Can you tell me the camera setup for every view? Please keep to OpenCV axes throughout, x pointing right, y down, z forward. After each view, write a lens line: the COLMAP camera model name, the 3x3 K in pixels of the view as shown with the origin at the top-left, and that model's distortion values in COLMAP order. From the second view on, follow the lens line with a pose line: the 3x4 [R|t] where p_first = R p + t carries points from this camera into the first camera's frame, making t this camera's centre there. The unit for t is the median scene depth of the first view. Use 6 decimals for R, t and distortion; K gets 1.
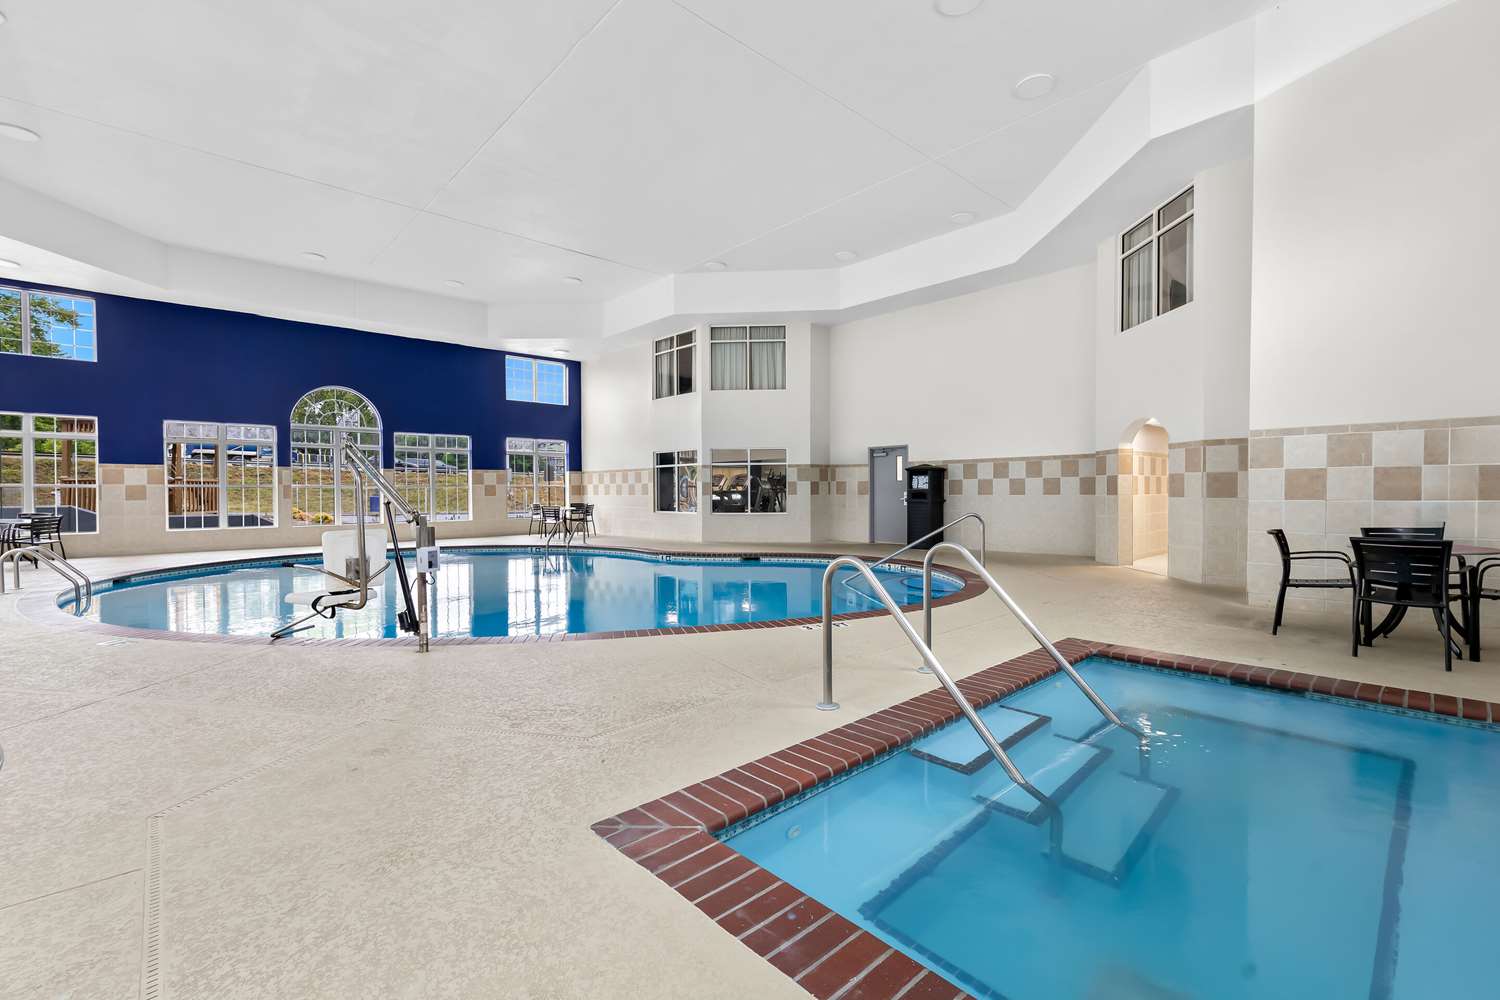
lens RADIAL K [[648.6, 0, 750.0], [0, 648.6, 500.0], [0, 0, 1]] dist [0.000006, -0.000022]
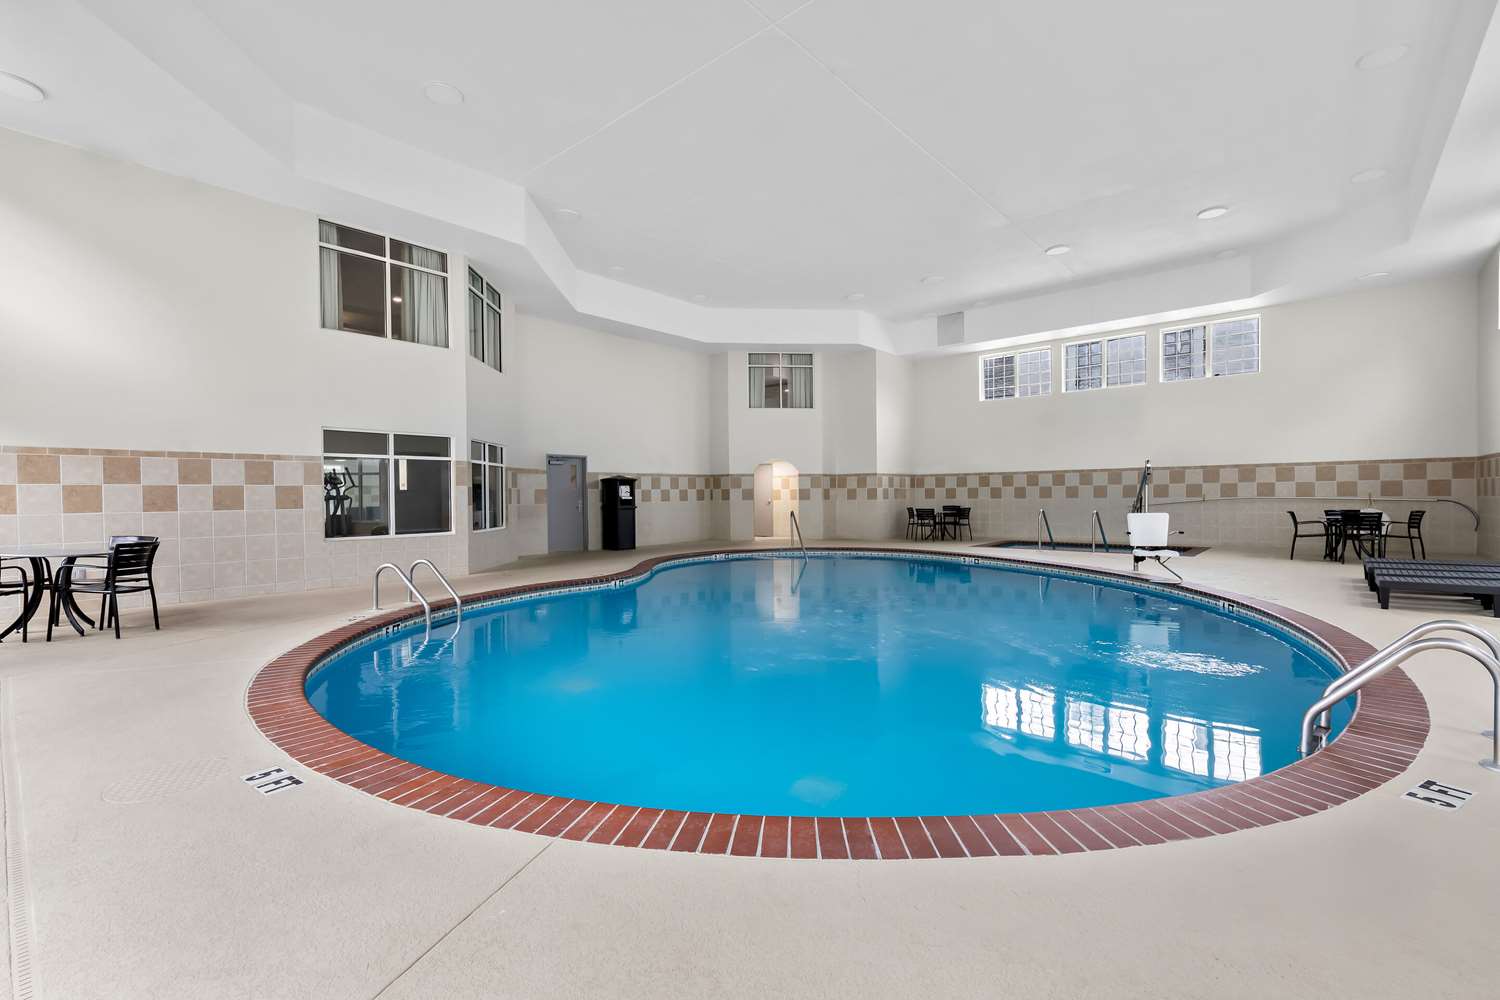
lens RADIAL K [[648.6, 0, 750.0], [0, 648.6, 500.0], [0, 0, 1]] dist [0.000006, -0.000022]
pose [[-0.112650, -0.000822, 0.993634, -0.853414], [0.022272, 0.999746, 0.003352, -0.010160], [-0.993385, 0.022508, -0.112603, 0.864270]]
